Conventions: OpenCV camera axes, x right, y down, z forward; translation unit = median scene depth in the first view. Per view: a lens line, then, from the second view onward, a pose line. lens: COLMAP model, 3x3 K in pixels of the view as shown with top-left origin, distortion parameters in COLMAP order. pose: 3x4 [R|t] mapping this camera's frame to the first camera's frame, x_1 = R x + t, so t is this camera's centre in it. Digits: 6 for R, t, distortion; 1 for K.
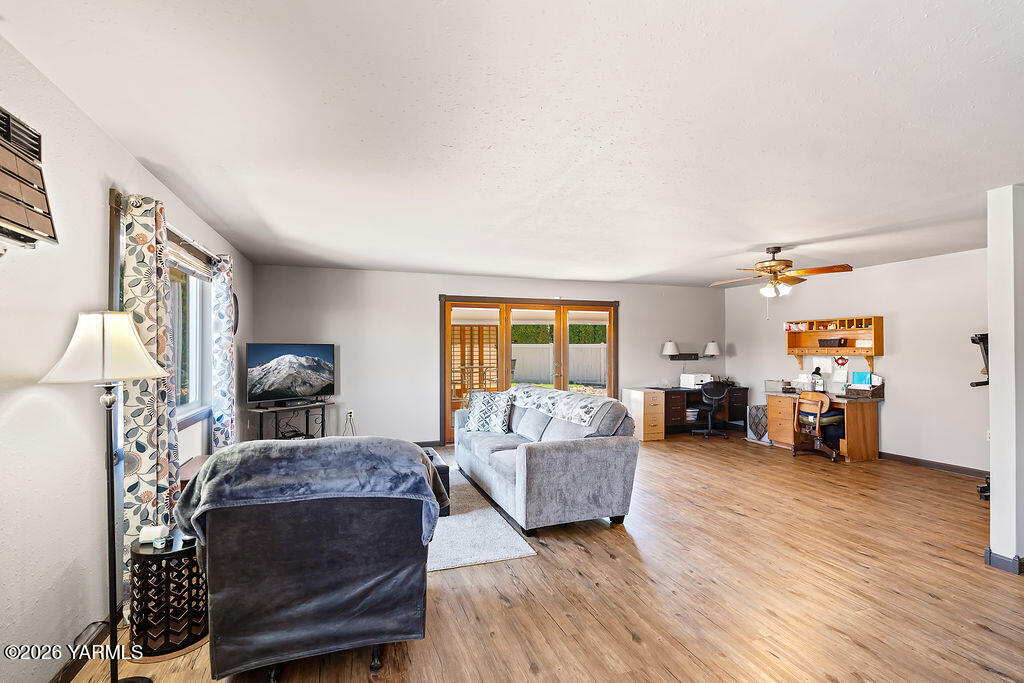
lens RADIAL K [[471.2, 0, 511.9], [0, 471.2, 345.4], [0, 0, 1]] dist [-0.000744, -0.000042]
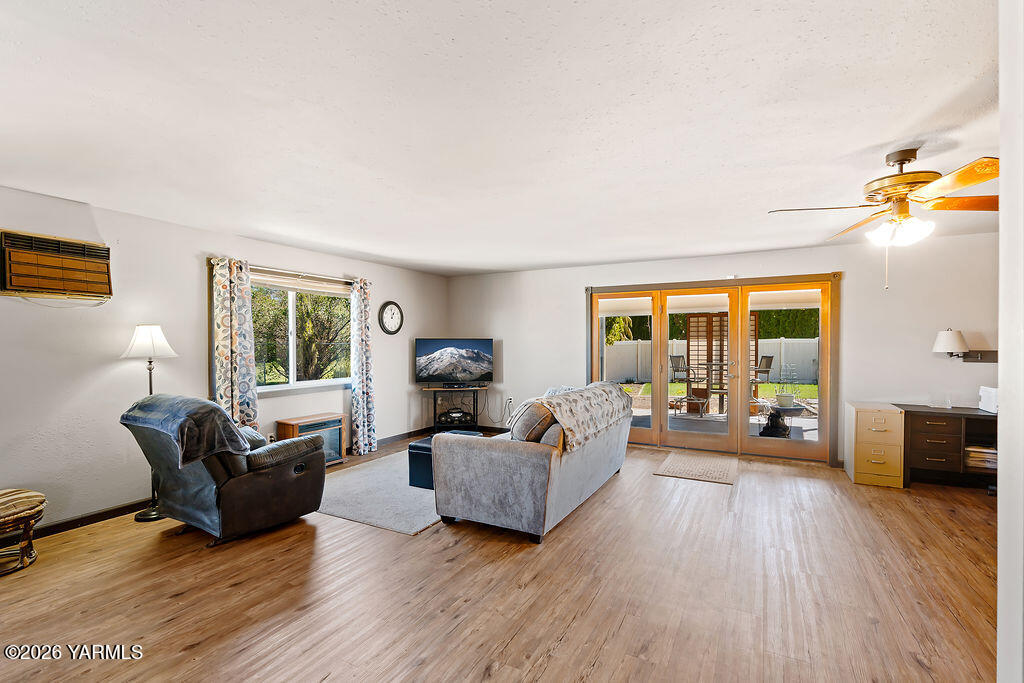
lens RADIAL K [[471.2, 0, 494.4], [0, 471.2, 354.0], [0, 0, 1]] dist [-0.000744, -0.000042]
pose [[0.664337, 0.016345, -0.747254, 0.533272], [0.006361, 0.999601, 0.027520, 0.003370], [0.747406, -0.023036, 0.663968, 0.242573]]
